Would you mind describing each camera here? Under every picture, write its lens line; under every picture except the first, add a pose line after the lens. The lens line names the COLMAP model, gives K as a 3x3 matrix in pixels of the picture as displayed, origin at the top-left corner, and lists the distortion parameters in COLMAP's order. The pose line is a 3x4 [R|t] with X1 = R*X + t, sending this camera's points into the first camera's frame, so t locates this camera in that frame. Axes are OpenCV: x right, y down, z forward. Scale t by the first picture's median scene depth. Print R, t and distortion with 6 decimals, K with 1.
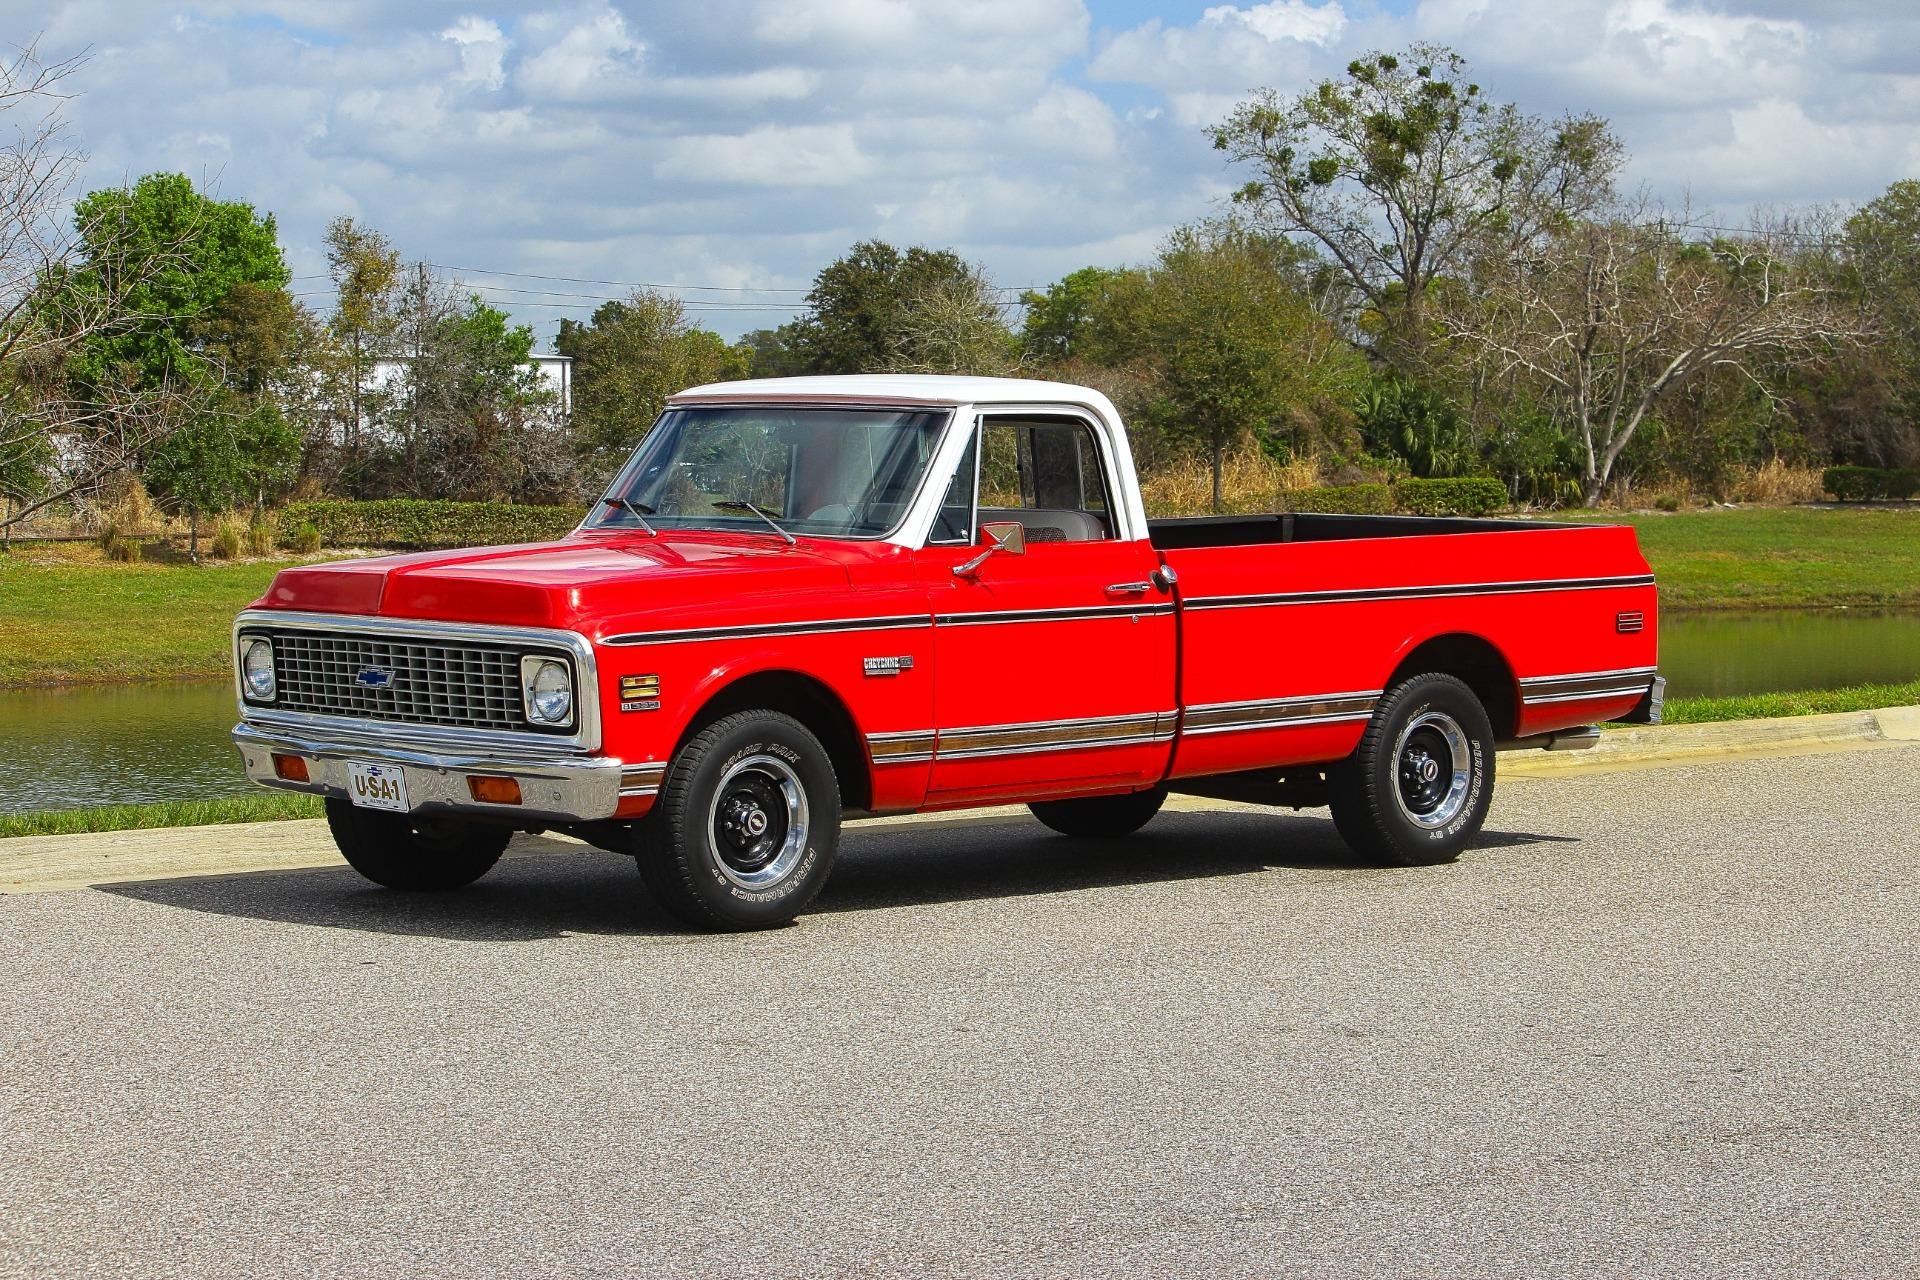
lens RADIAL K [[4876.1, 0, 960.4], [0, 4876.1, 626.8], [0, 0, 1]] dist [-0.387081, 0.000000]
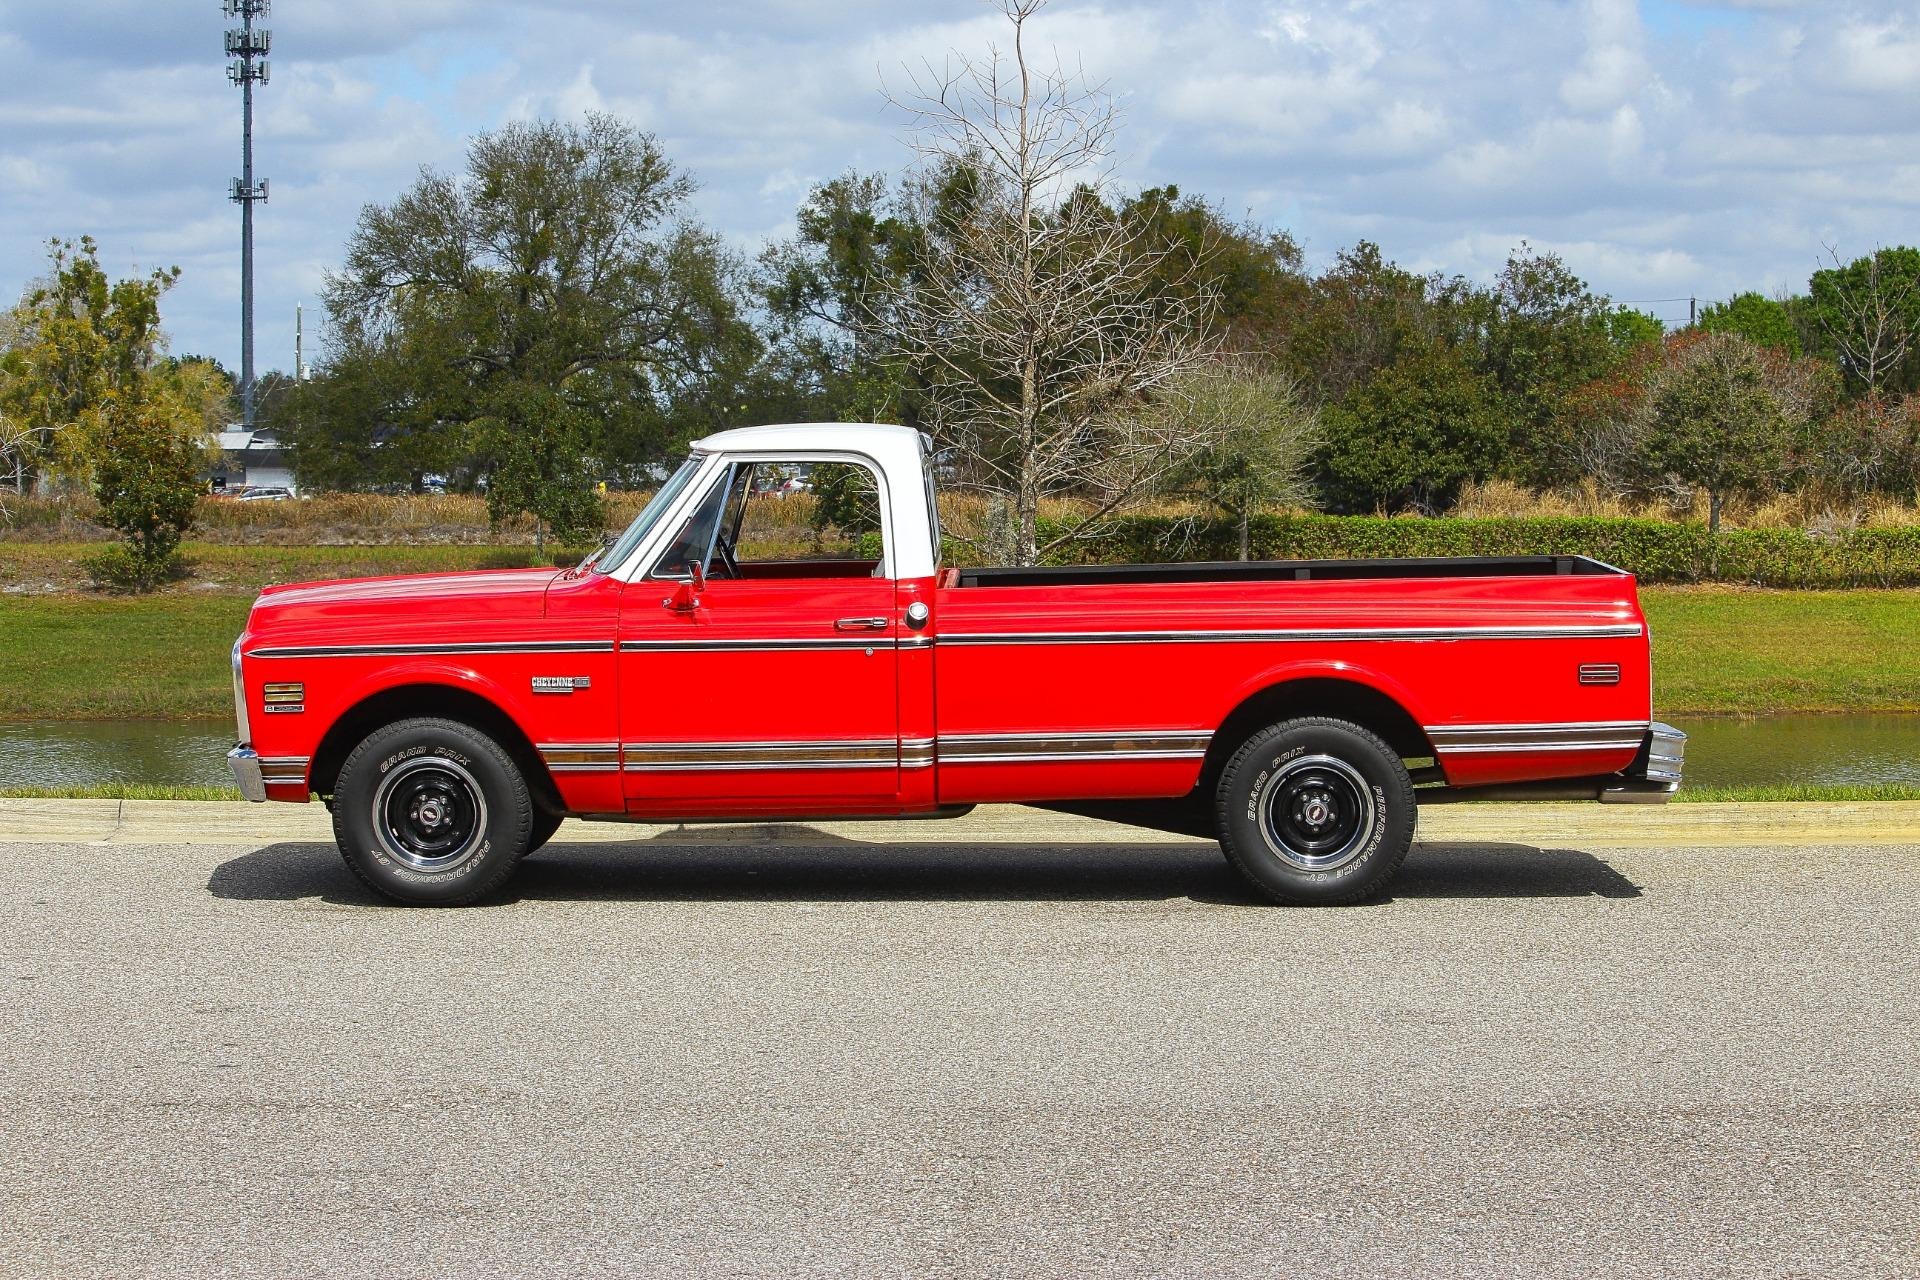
lens RADIAL K [[4876.1, 0, 948.8], [0, 4876.1, 647.9], [0, 0, 1]] dist [-0.387081, 0.000000]
pose [[0.706958, 0.032836, -0.706493, 0.822650], [-0.026654, 0.999449, 0.019780, -0.024619], [0.706753, 0.004847, 0.707444, 0.252980]]
